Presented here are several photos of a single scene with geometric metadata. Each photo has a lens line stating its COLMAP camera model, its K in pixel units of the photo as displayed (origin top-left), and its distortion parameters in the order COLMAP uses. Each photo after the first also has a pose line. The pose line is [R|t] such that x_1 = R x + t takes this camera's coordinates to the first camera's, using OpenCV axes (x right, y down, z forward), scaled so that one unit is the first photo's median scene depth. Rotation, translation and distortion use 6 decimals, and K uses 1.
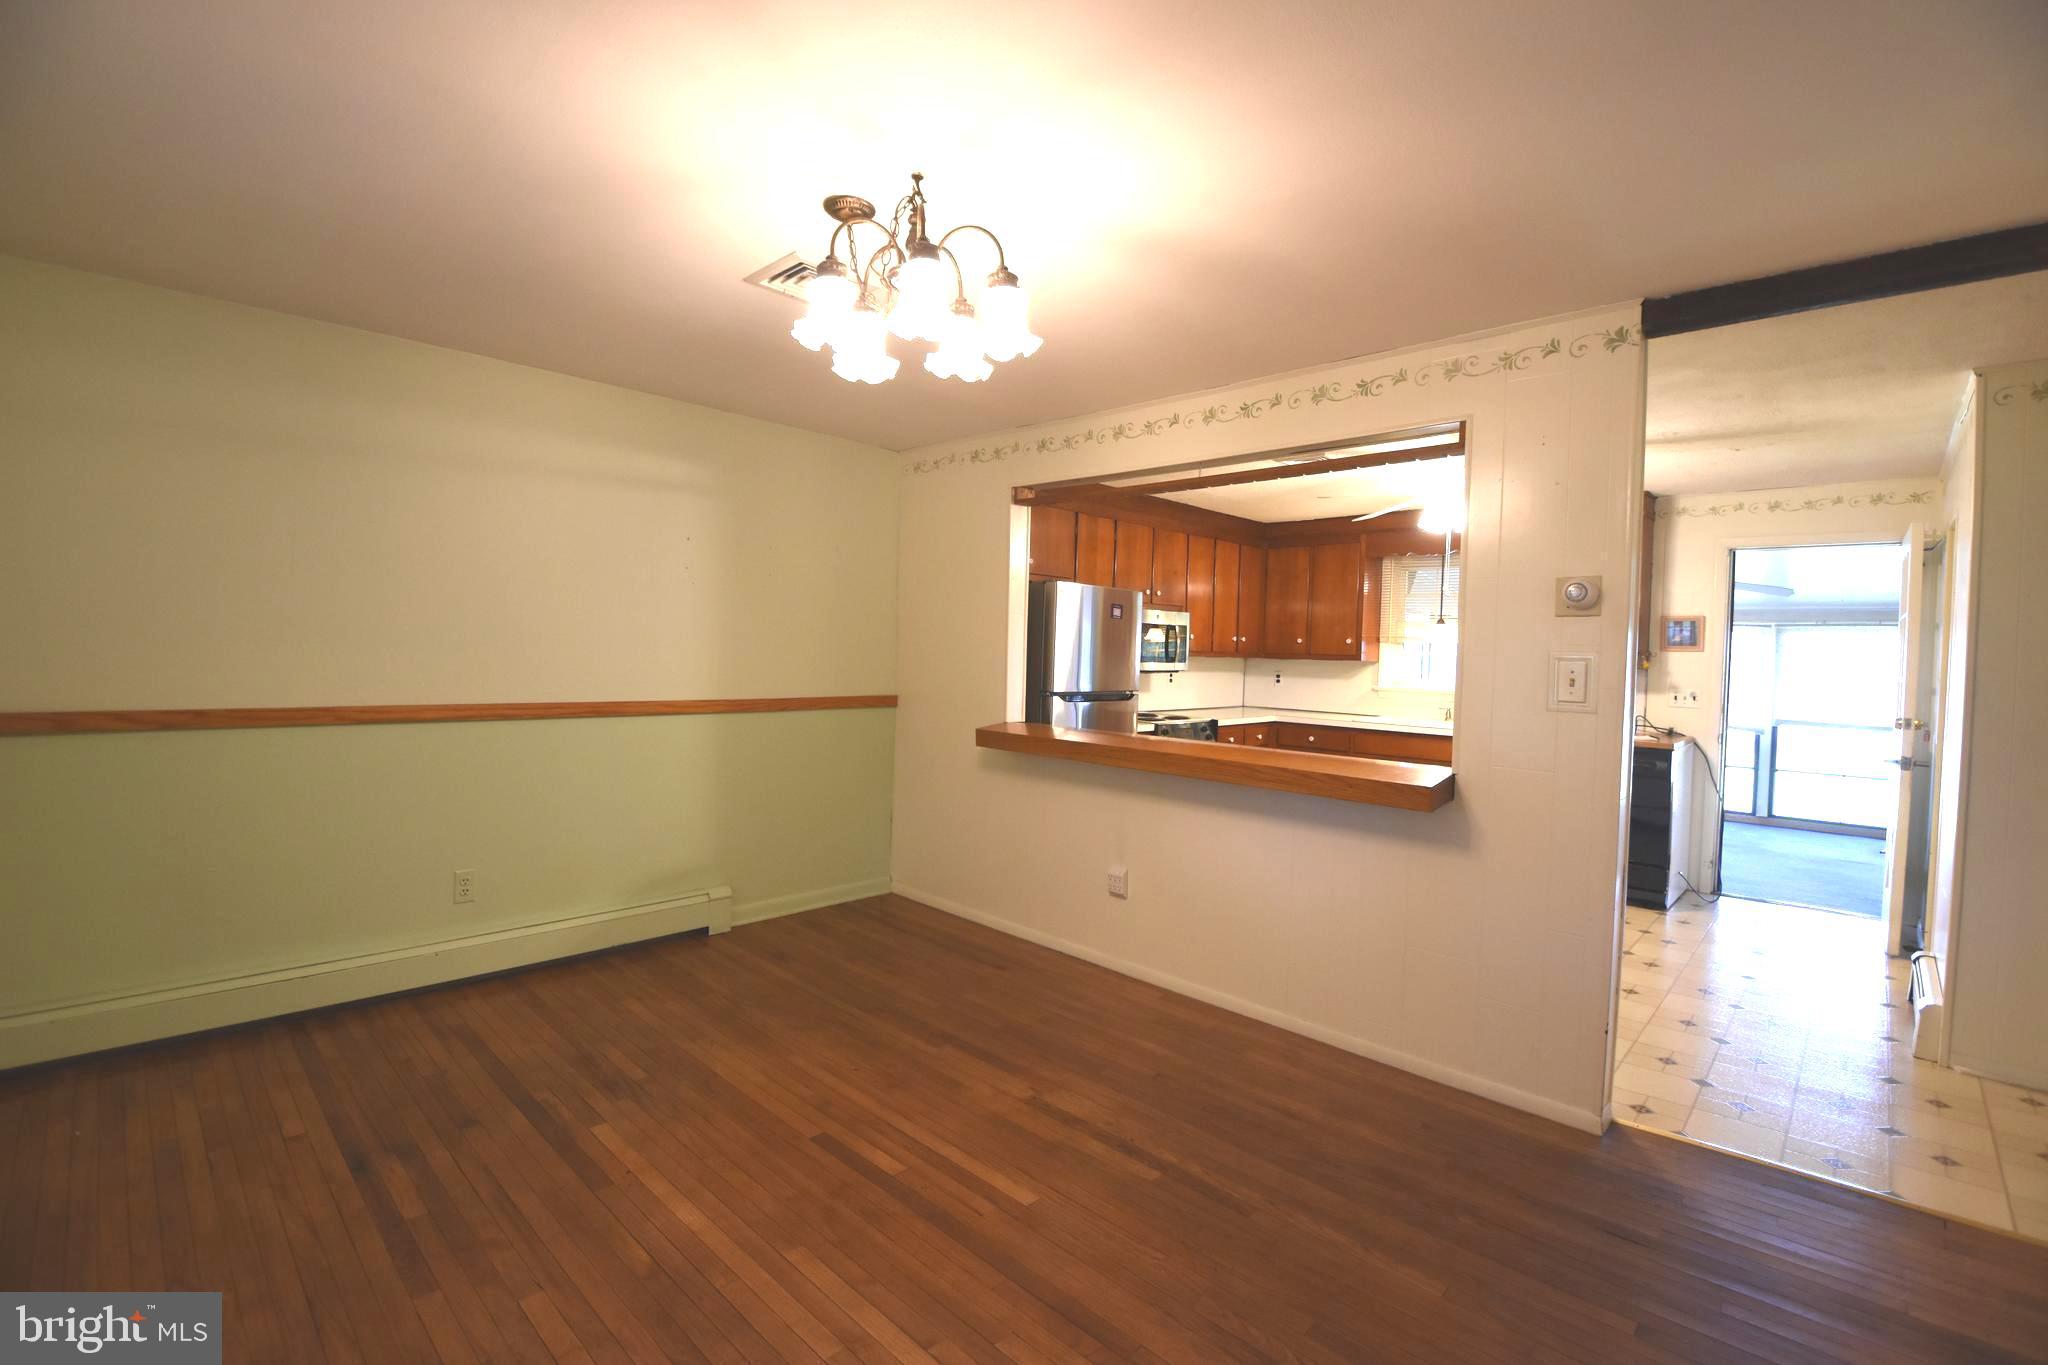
lens RADIAL K [[912.6, 0, 1024.0], [0, 912.6, 682.5], [0, 0, 1]] dist [-0.000767, -0.000059]
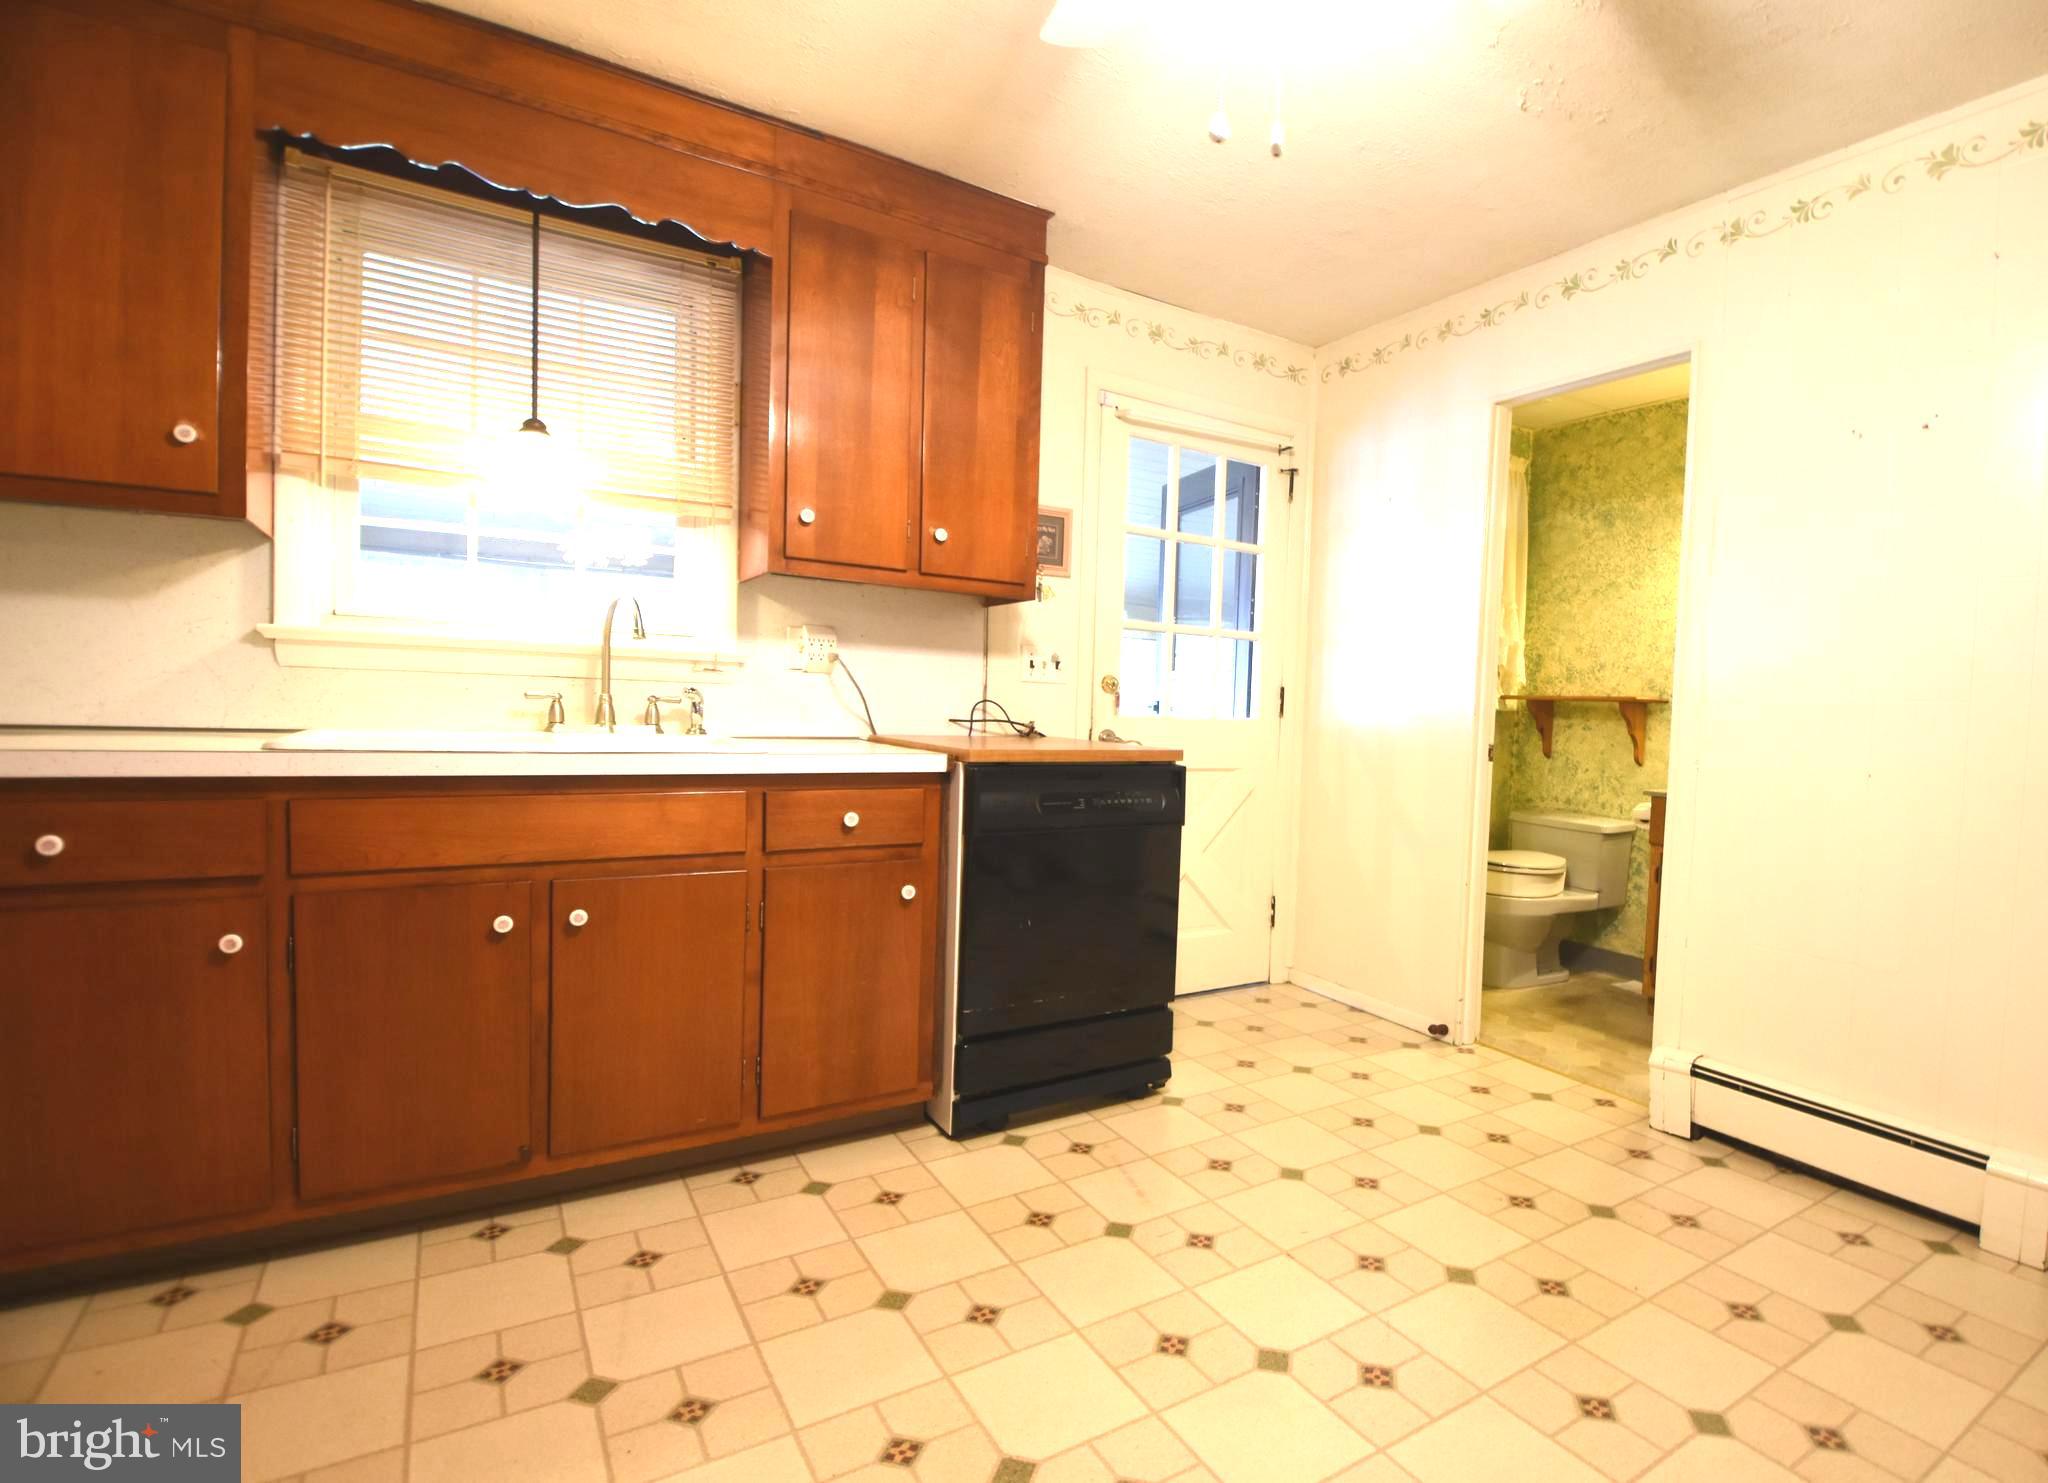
lens RADIAL K [[946.4, 0, 1092.3], [0, 946.4, 767.9], [0, 0, 1]] dist [-0.034571, 0.000166]
pose [[0.229090, -0.080997, 0.970029, 0.169426], [0.002107, 0.996571, 0.082716, 0.027543], [-0.973403, -0.016906, 0.228476, 0.737340]]
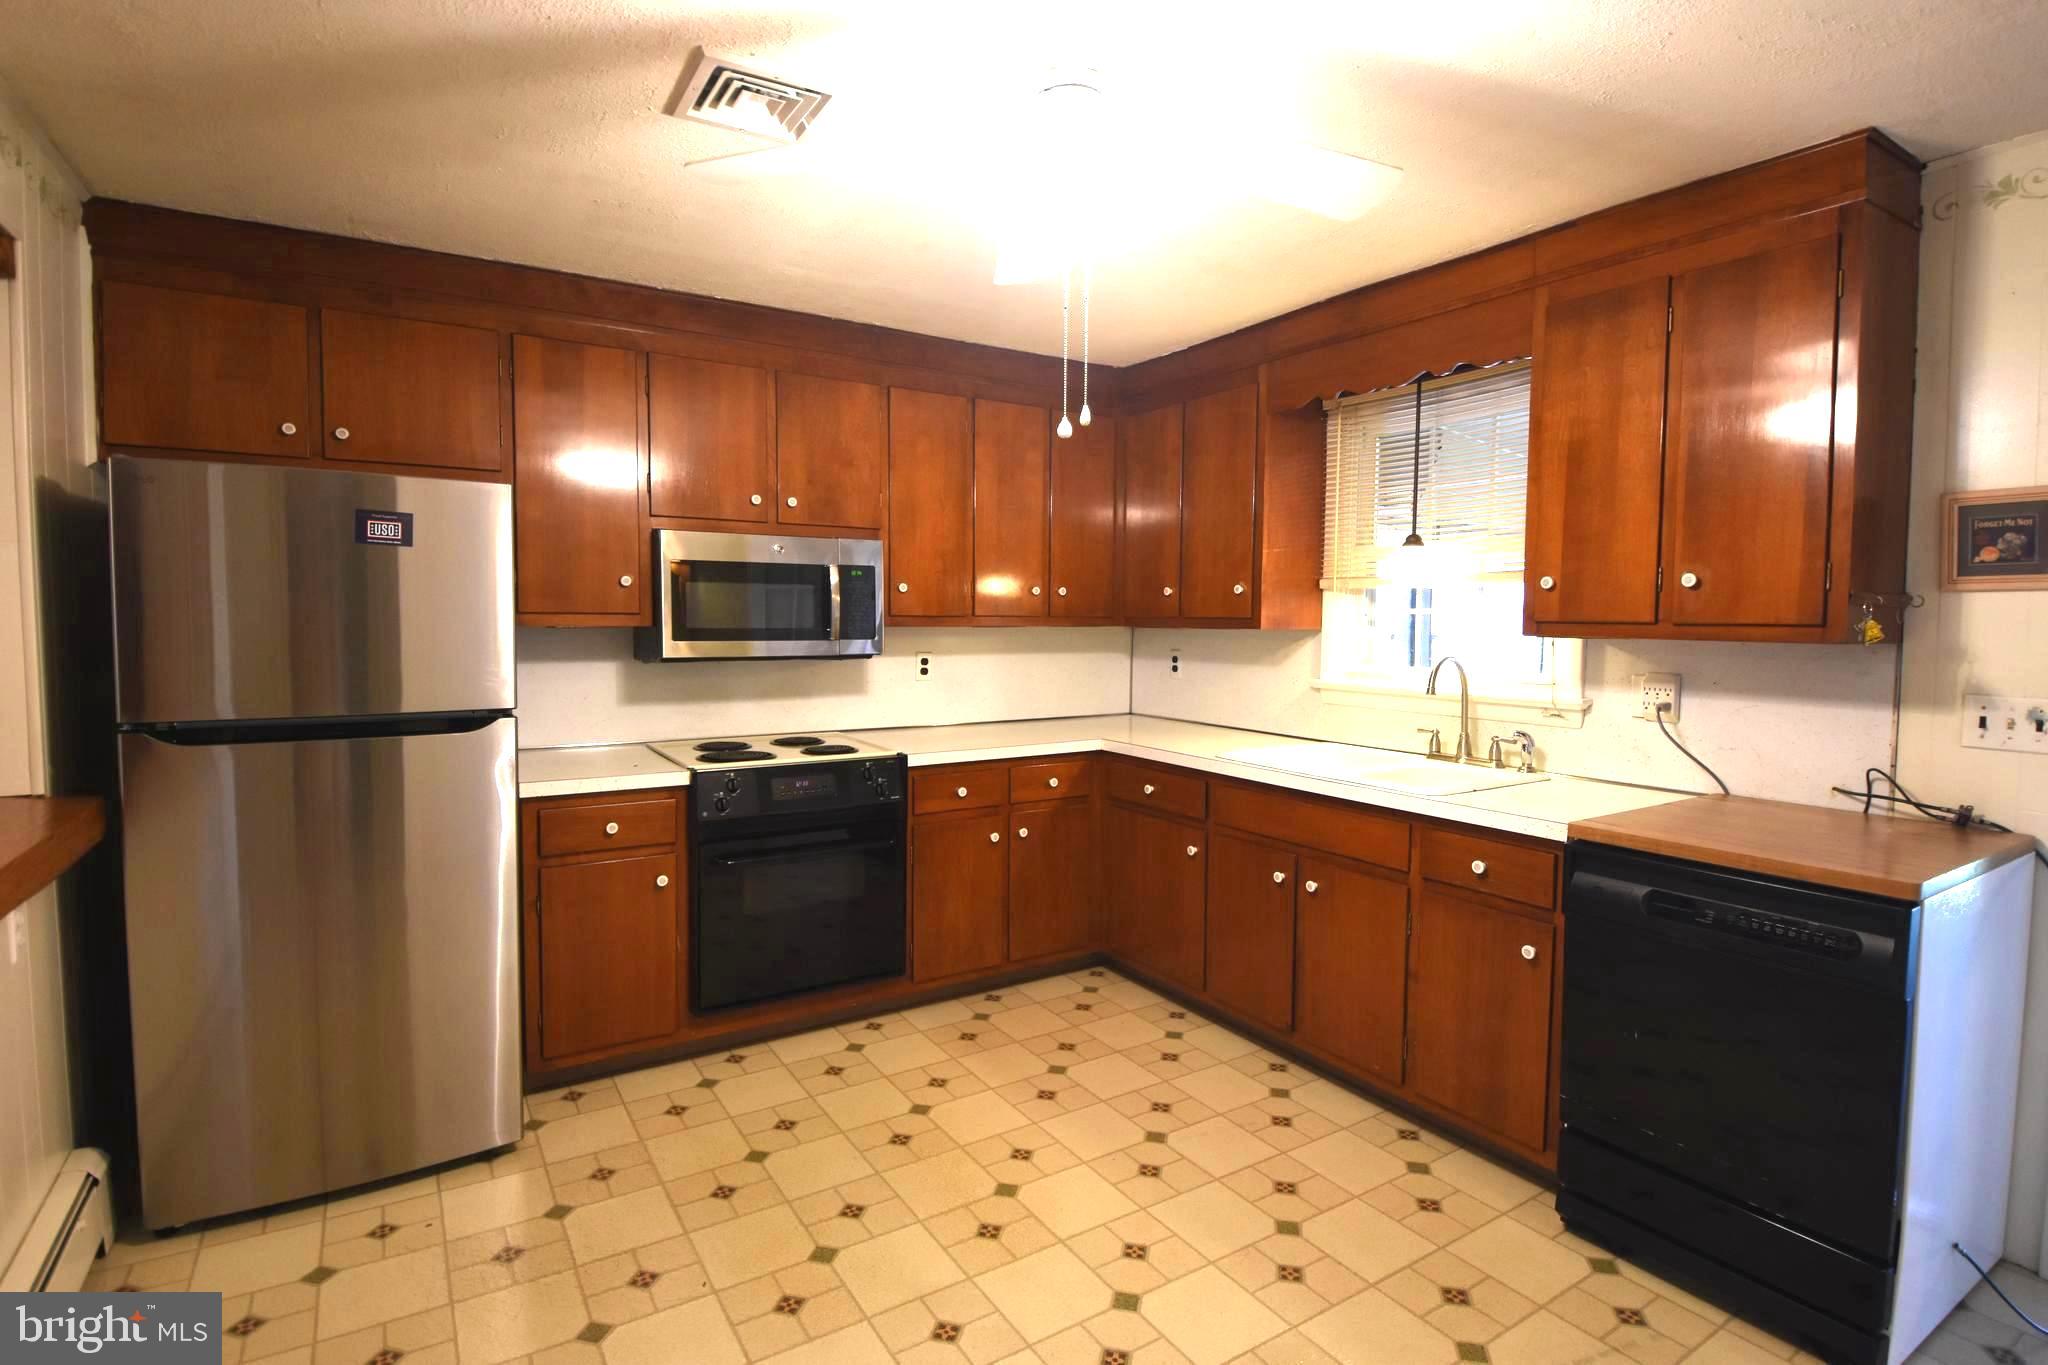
lens RADIAL K [[1014.6, 0, 1024.0], [0, 1014.6, 682.5], [0, 0, 1]] dist [0.000825, -0.014752]
pose [[0.969322, -0.003467, -0.245771, 0.394665], [0.009663, 0.999665, 0.024009, -0.010168], [0.245605, -0.025647, 0.969031, 0.467295]]
